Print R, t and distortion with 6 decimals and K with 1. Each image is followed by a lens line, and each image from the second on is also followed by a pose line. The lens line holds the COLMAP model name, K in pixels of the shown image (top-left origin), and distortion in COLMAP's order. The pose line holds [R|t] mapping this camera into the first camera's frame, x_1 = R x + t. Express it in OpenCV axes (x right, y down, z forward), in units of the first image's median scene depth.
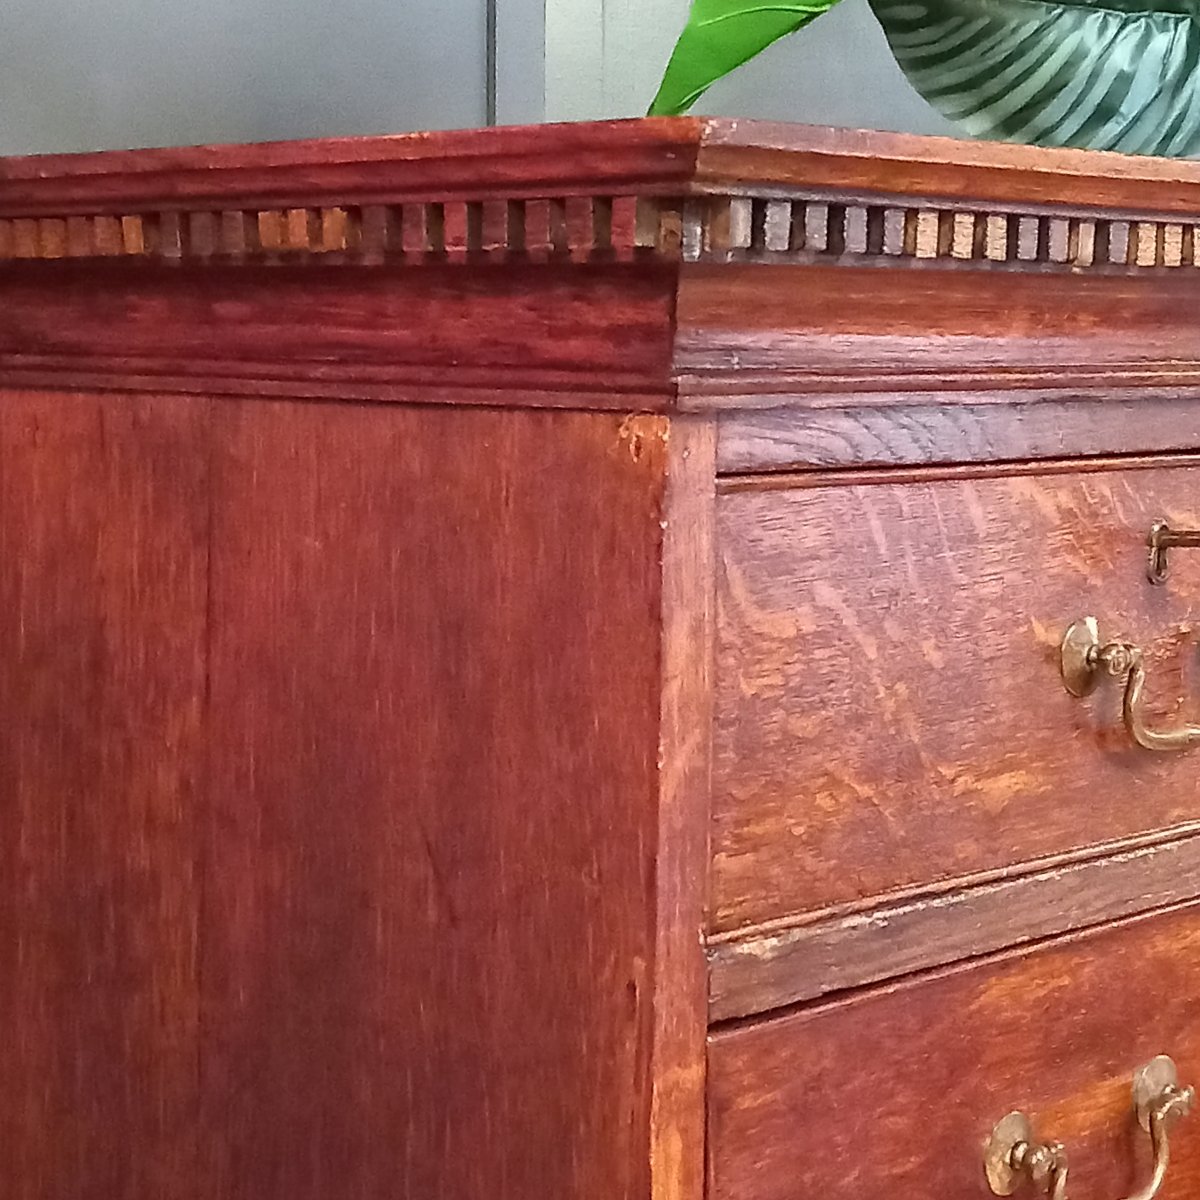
lens RADIAL K [[2583.8, 0, 596.5], [0, 2583.8, 605.4], [0, 0, 1]] dist [0.076131, 0.000000]
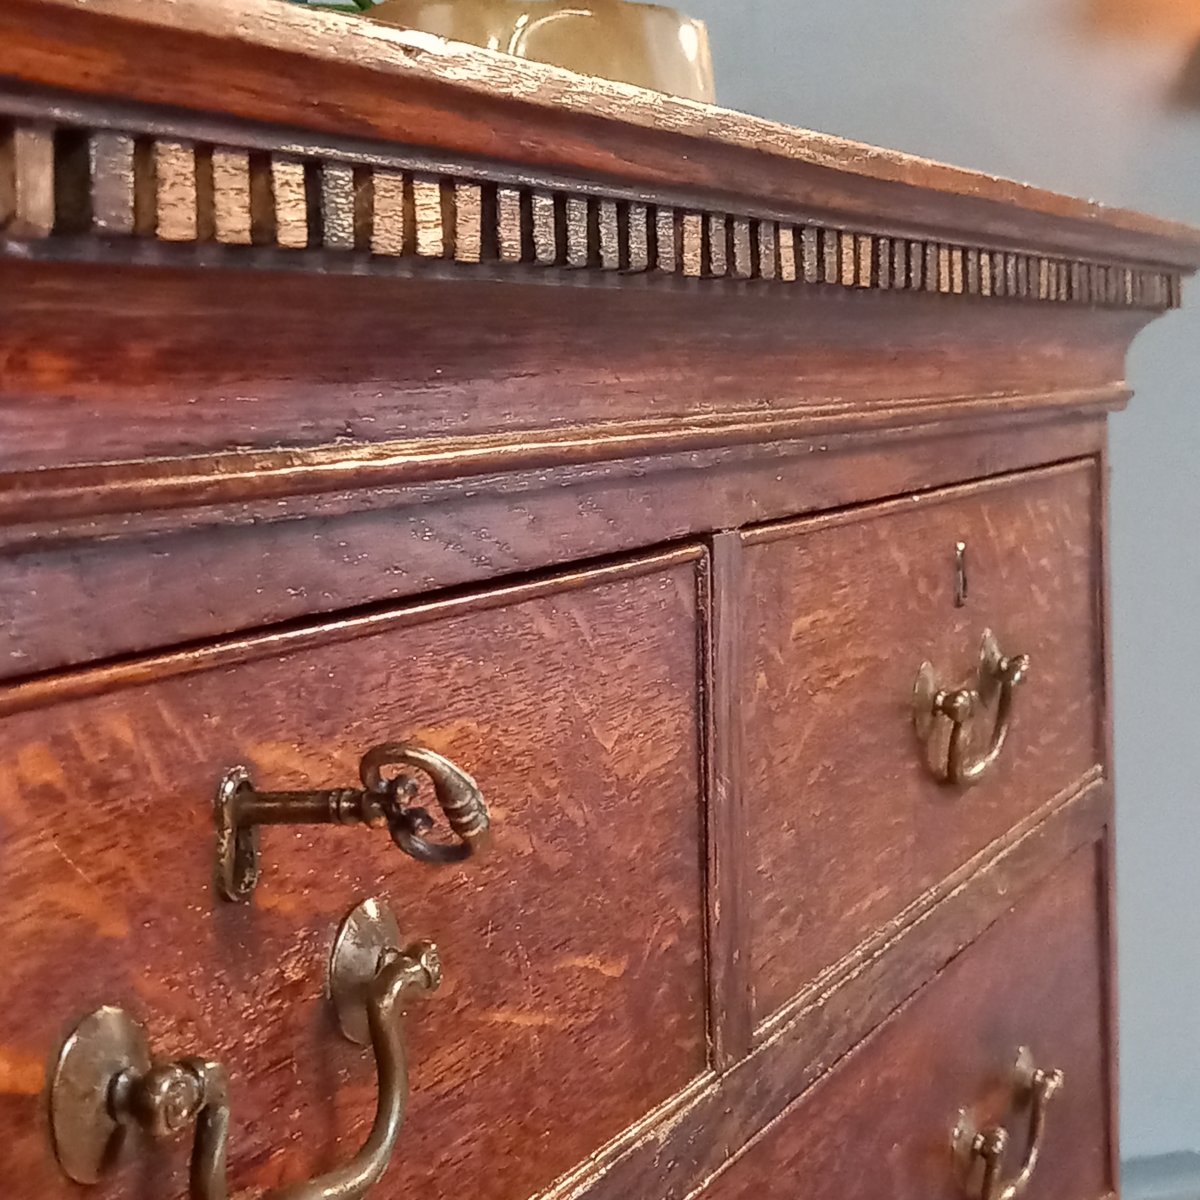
lens RADIAL K [[2583.8, 0, 600.1], [0, 2583.8, 571.0], [0, 0, 1]] dist [0.076131, 0.000000]
pose [[0.924560, -0.063337, 0.375736, 0.103936], [0.076326, 0.996887, -0.019770, -0.057953], [-0.373314, 0.046957, 0.926516, 0.541394]]
